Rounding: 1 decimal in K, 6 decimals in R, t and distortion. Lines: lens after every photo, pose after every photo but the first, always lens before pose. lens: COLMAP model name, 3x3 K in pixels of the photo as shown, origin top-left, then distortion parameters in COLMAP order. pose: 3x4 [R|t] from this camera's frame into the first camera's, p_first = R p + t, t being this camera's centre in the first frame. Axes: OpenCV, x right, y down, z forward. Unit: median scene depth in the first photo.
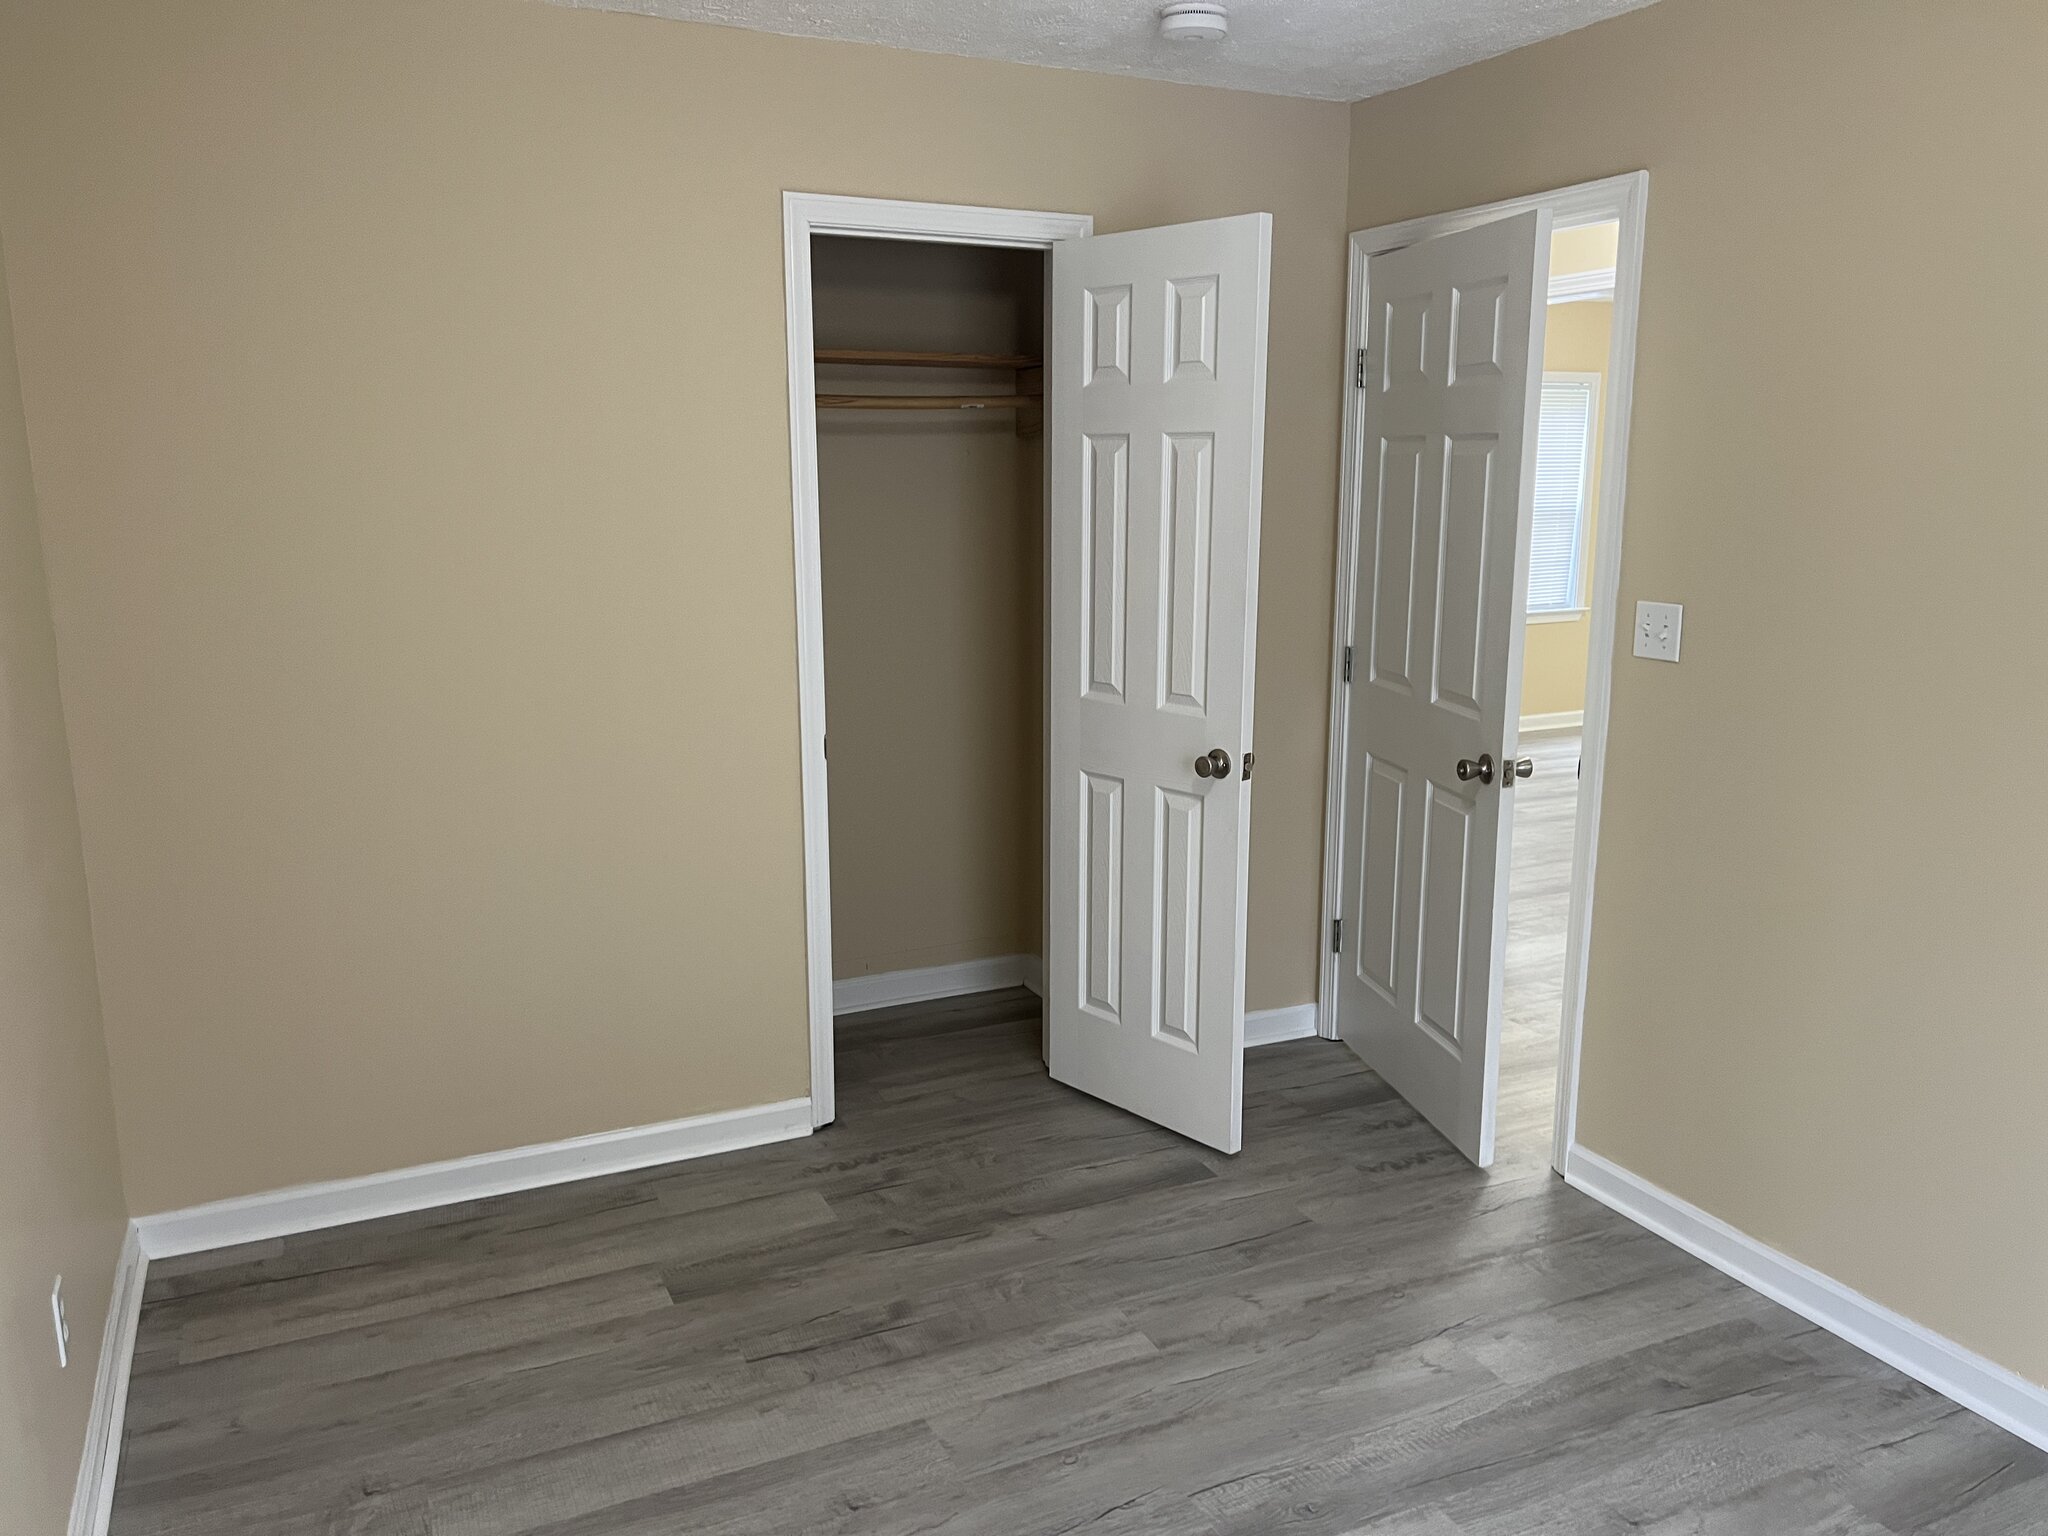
lens RADIAL K [[1538.7, 0, 1024.0], [0, 1538.7, 768.0], [0, 0, 1]] dist [0.071549, -0.076399]
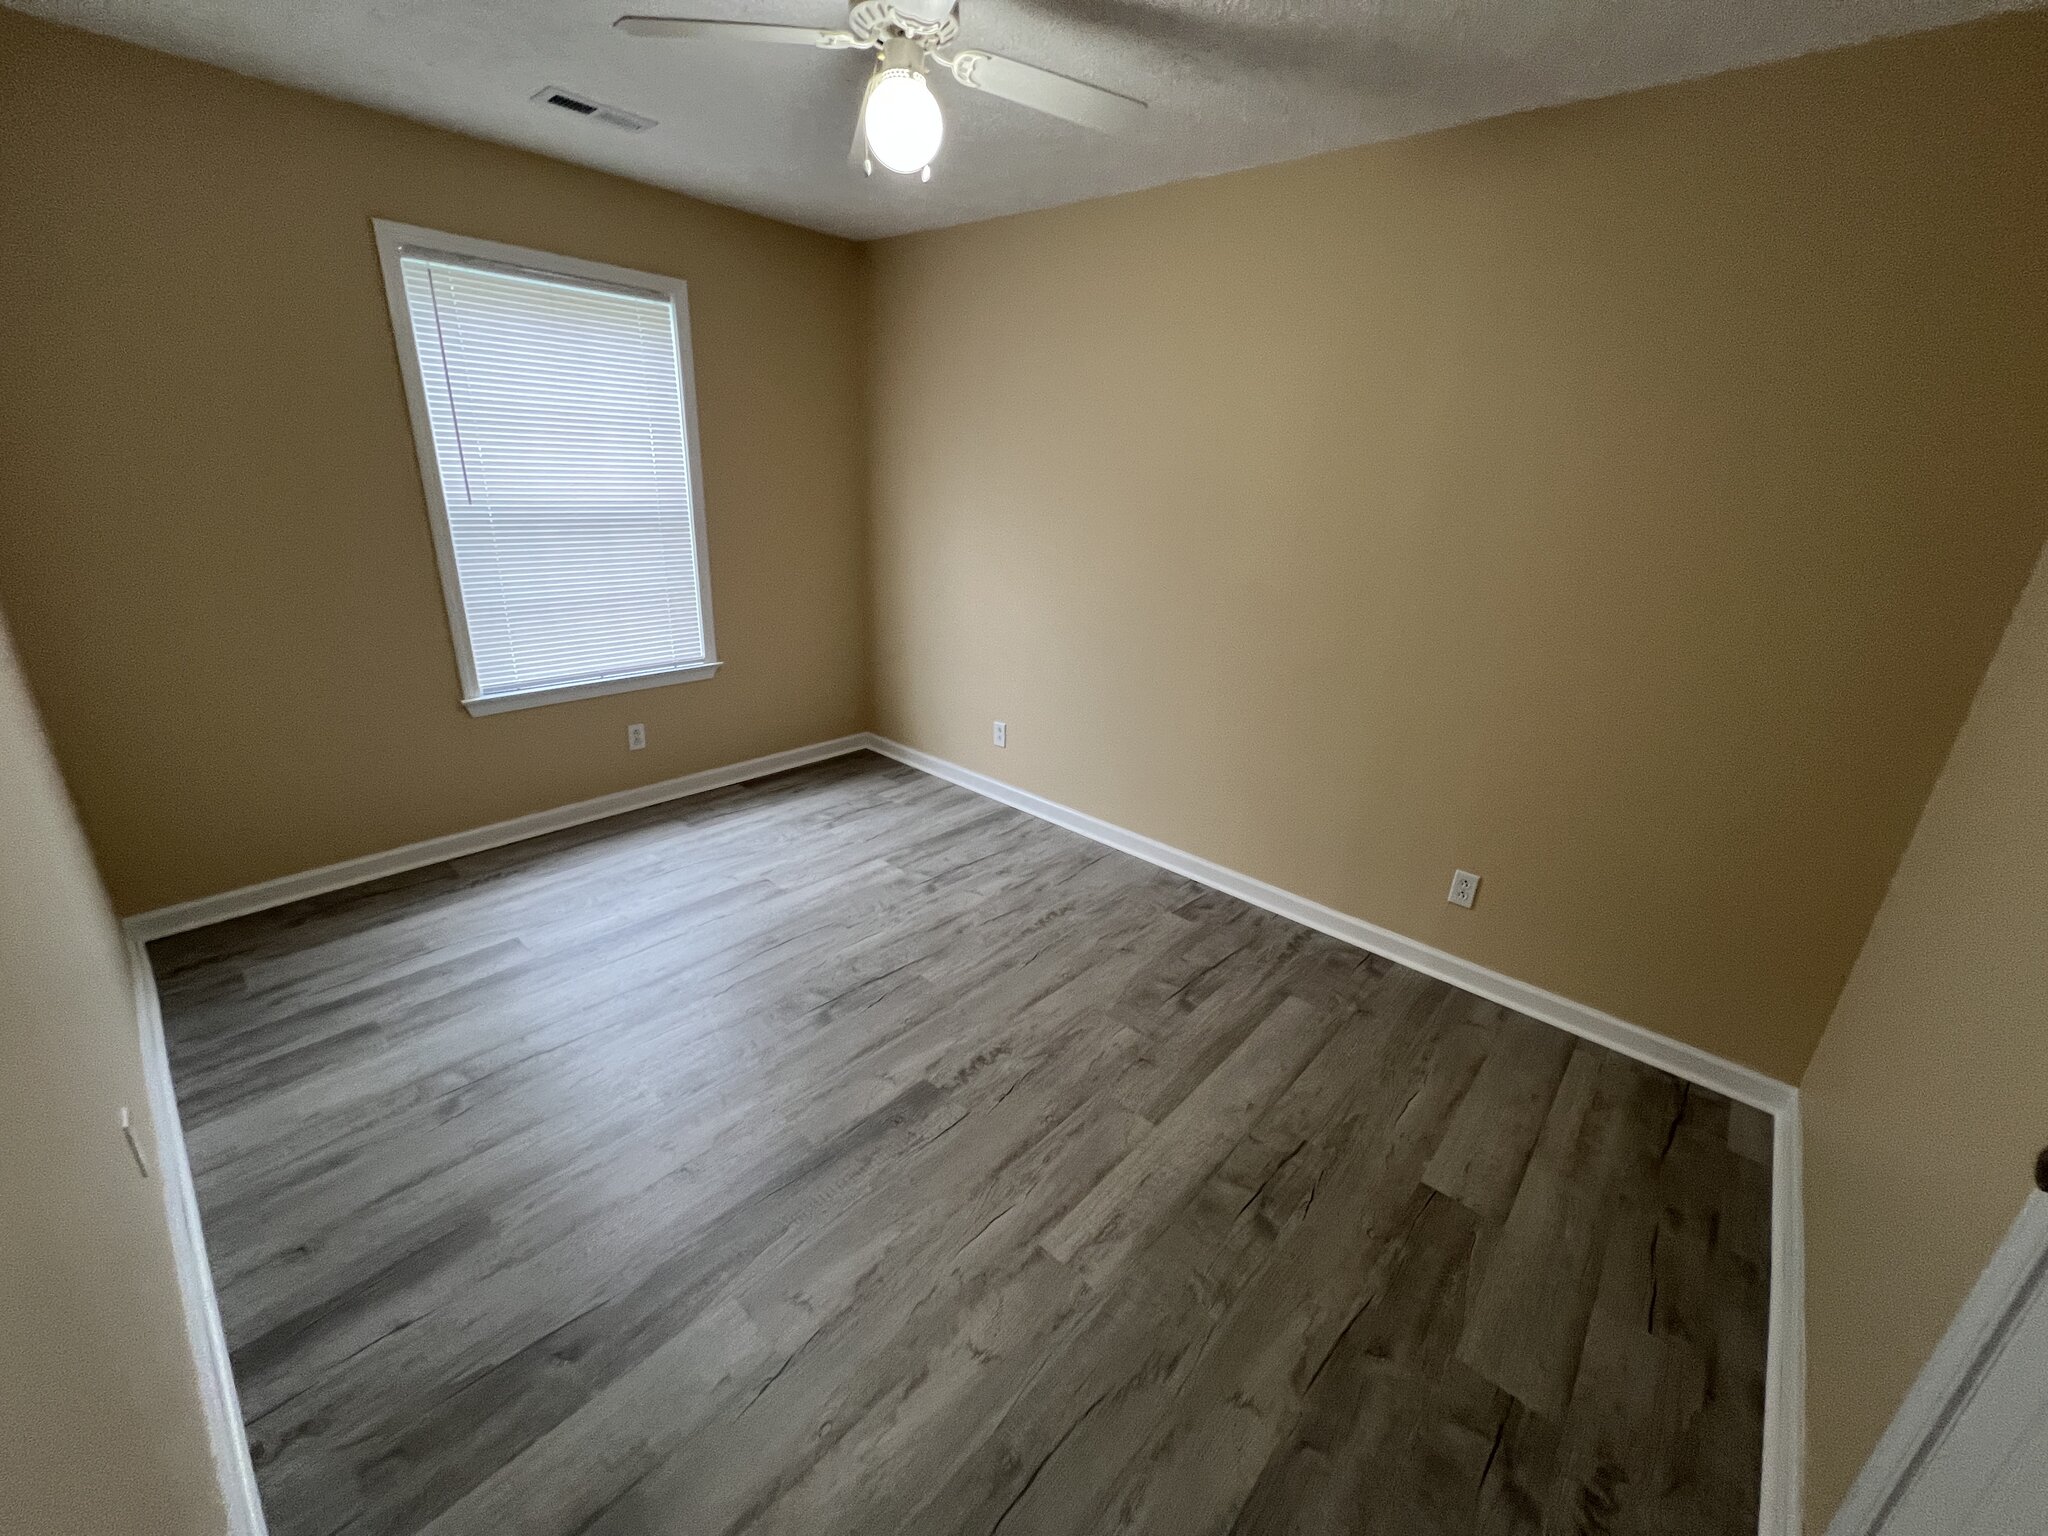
lens RADIAL K [[825.8, 0, 1024.0], [0, 825.8, 768.0], [0, 0, 1]] dist [0.000533, 0.000200]
pose [[-0.919016, 0.093625, -0.382942, 0.304146], [-0.121837, 0.856378, 0.501770, -0.240985], [0.374921, 0.507790, -0.775618, 1.311631]]
